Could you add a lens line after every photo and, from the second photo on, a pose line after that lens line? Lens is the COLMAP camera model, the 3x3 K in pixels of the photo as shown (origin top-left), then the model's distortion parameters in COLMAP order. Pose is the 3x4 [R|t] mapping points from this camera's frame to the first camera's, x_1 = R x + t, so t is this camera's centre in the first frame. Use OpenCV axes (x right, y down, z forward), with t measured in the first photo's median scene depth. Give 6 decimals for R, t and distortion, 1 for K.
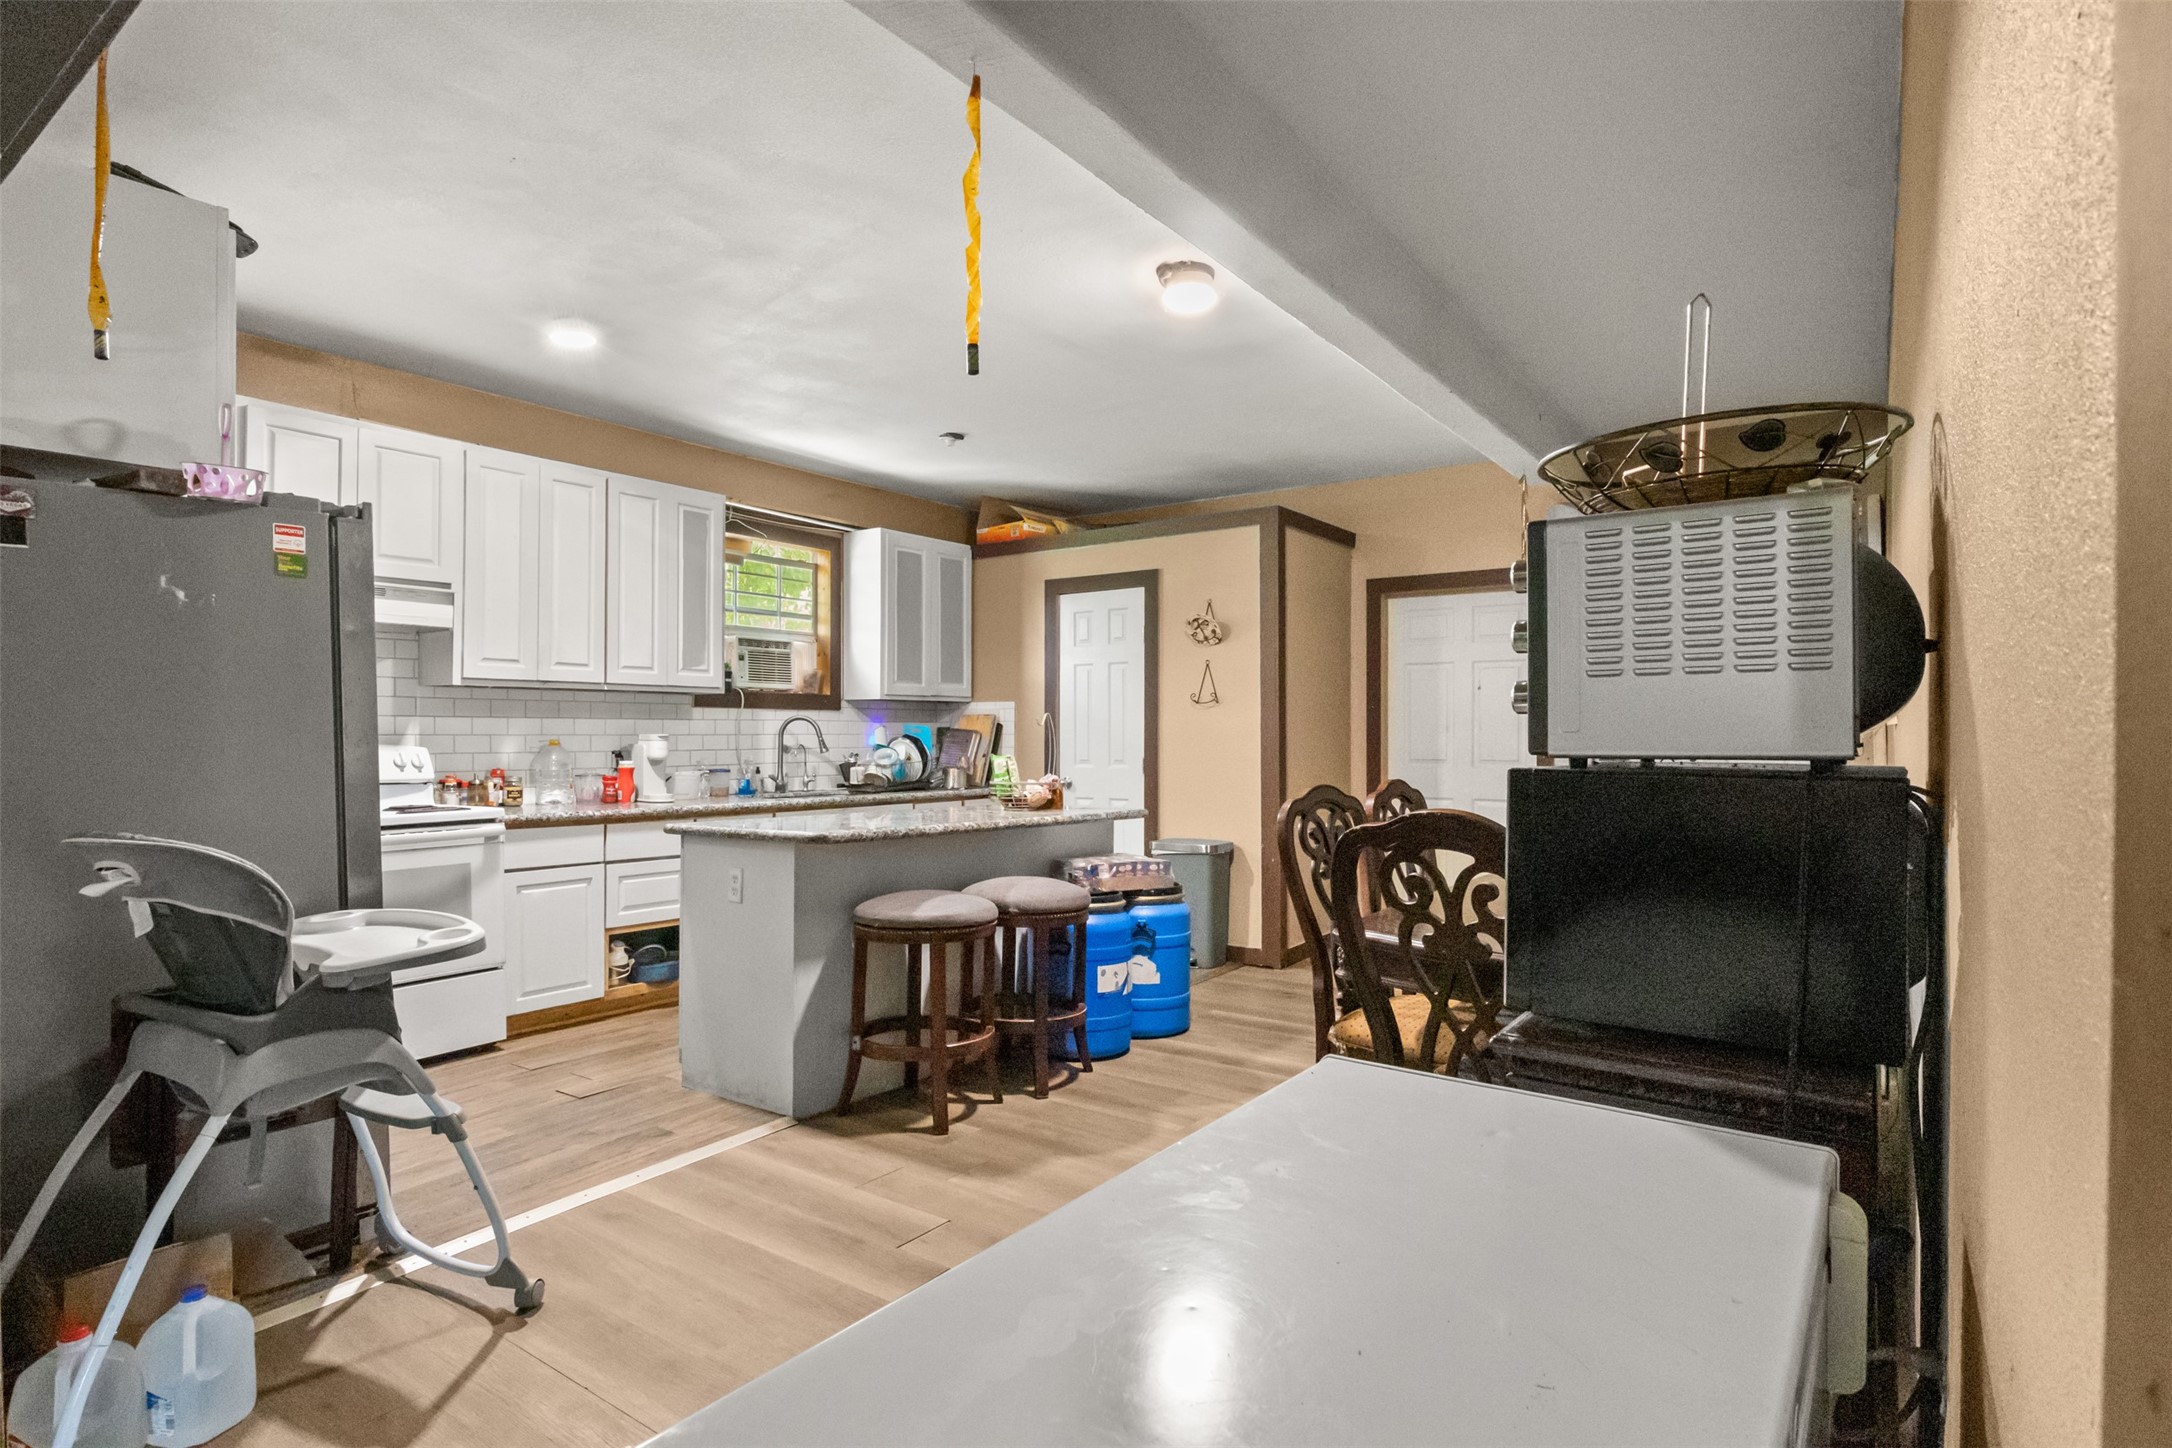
lens RADIAL K [[1123.9, 0, 1075.5], [0, 1123.9, 733.9], [0, 0, 1]] dist [-0.006407, 0.003077]
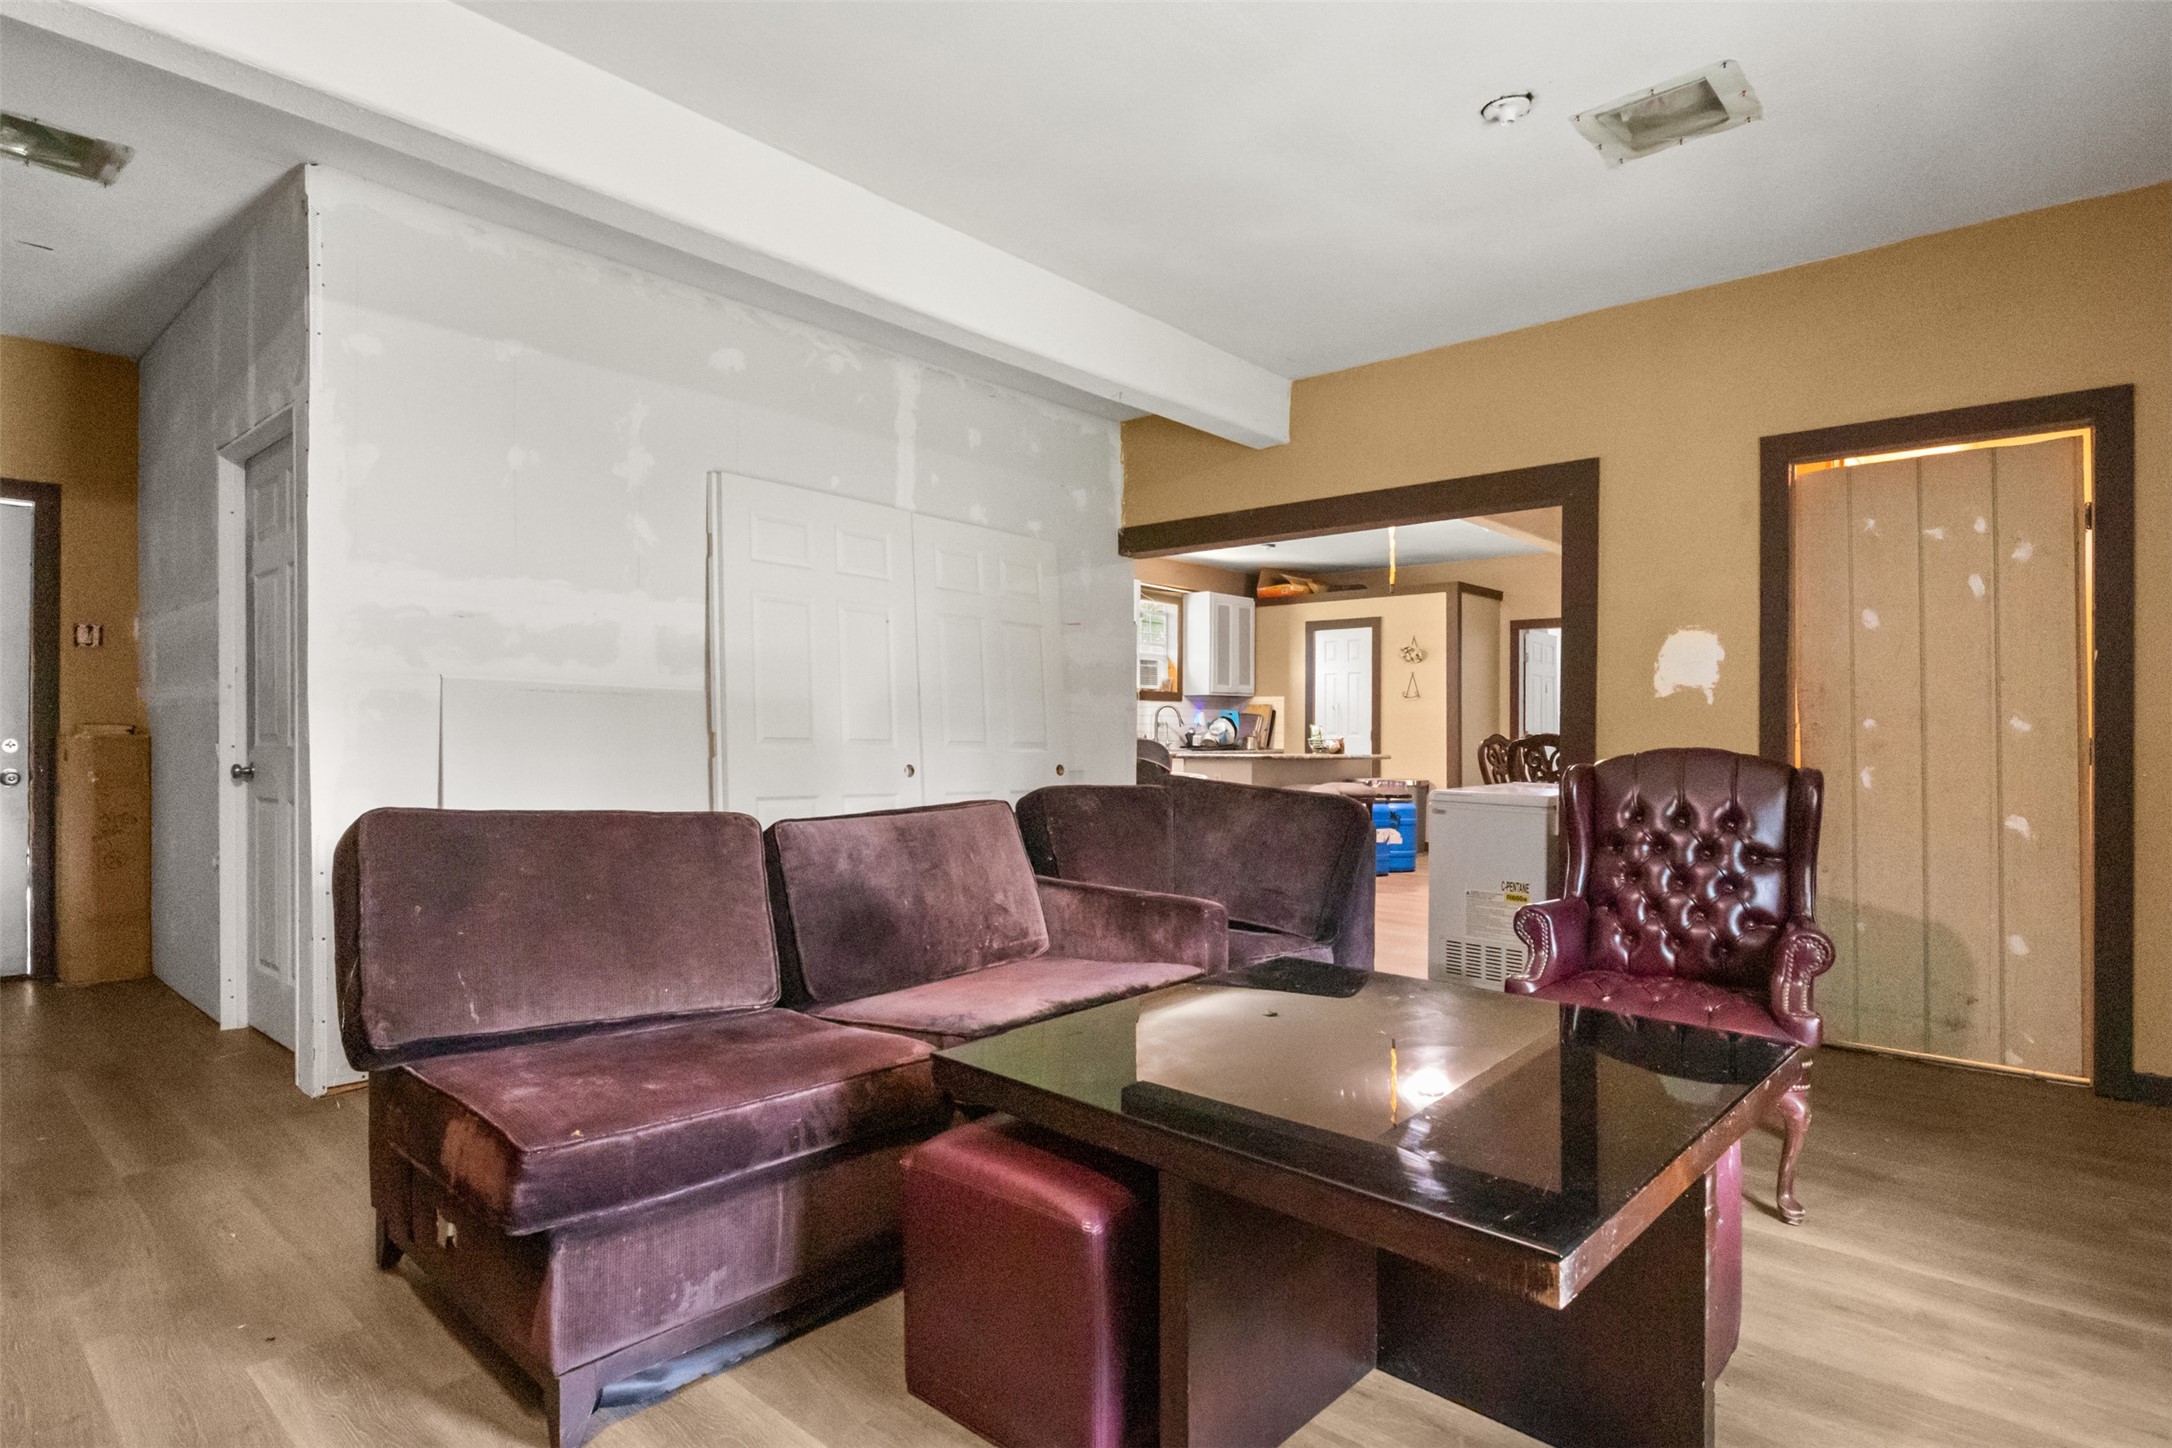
lens RADIAL K [[1123.9, 0, 1092.3], [0, 1123.9, 730.5], [0, 0, 1]] dist [-0.006407, 0.003077]
pose [[0.995909, 0.003139, -0.090310, -0.206422], [-0.002896, 0.999992, 0.002817, 0.018483], [0.090318, -0.002544, 0.995910, -0.709495]]
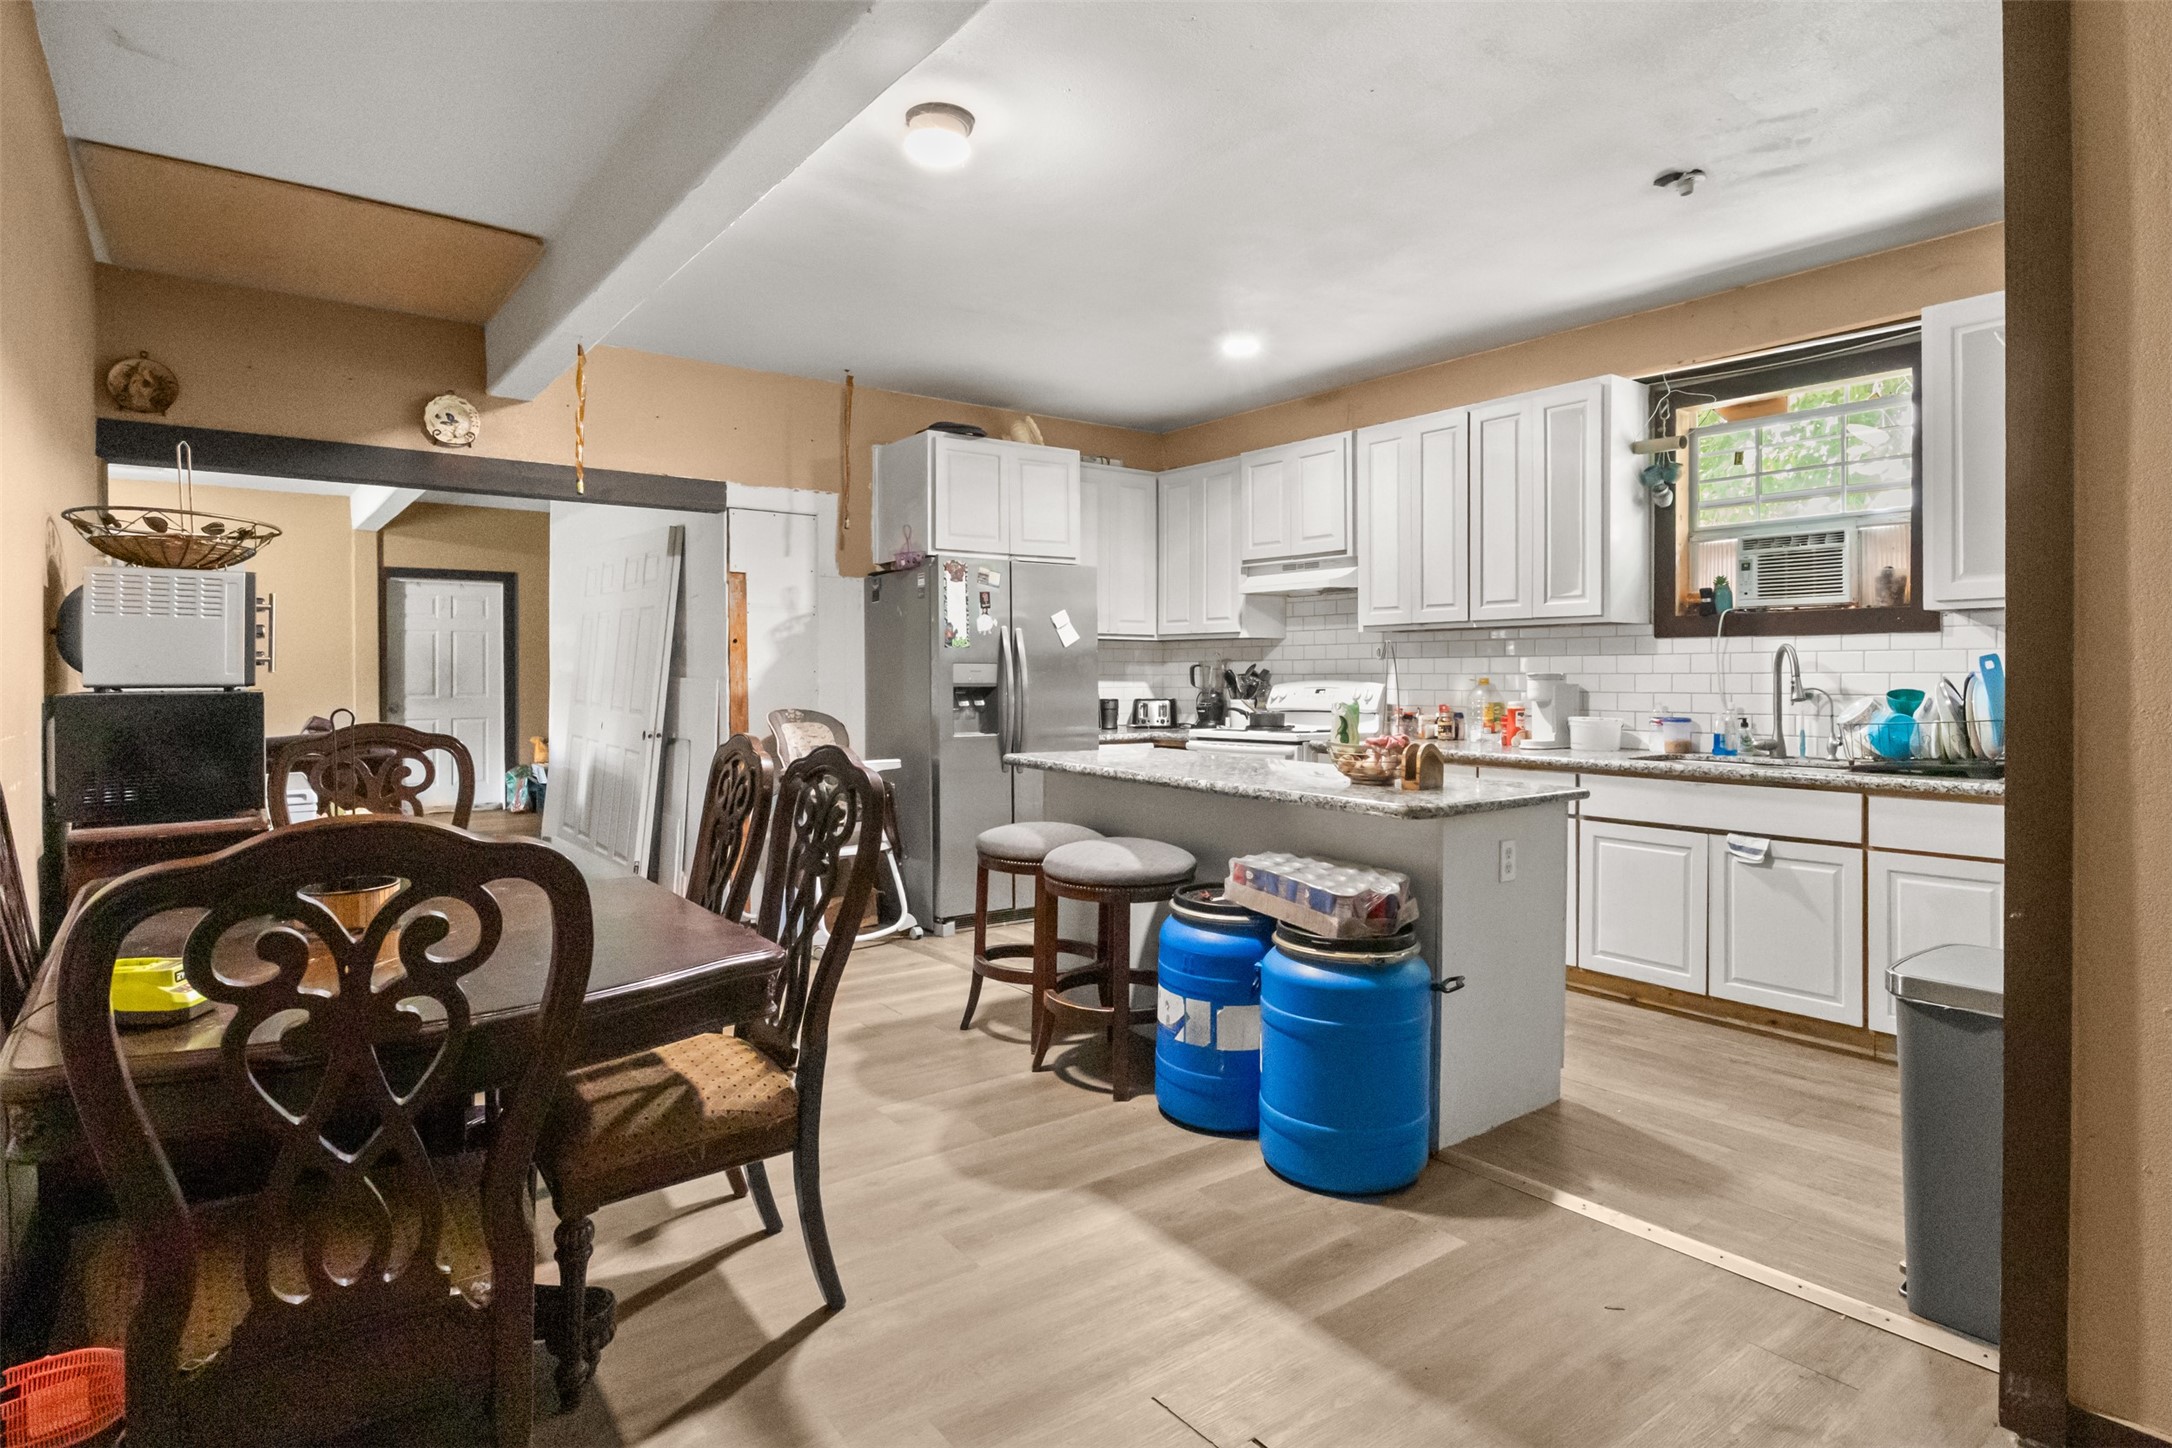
lens RADIAL K [[1123.9, 0, 1110.1], [0, 1123.9, 686.3], [0, 0, 1]] dist [-0.006407, 0.003077]
pose [[-0.268176, 0.009939, -0.963319, 0.511029], [0.002727, 0.999951, 0.009558, 0.001241], [0.963366, -0.000064, -0.268190, 0.798101]]
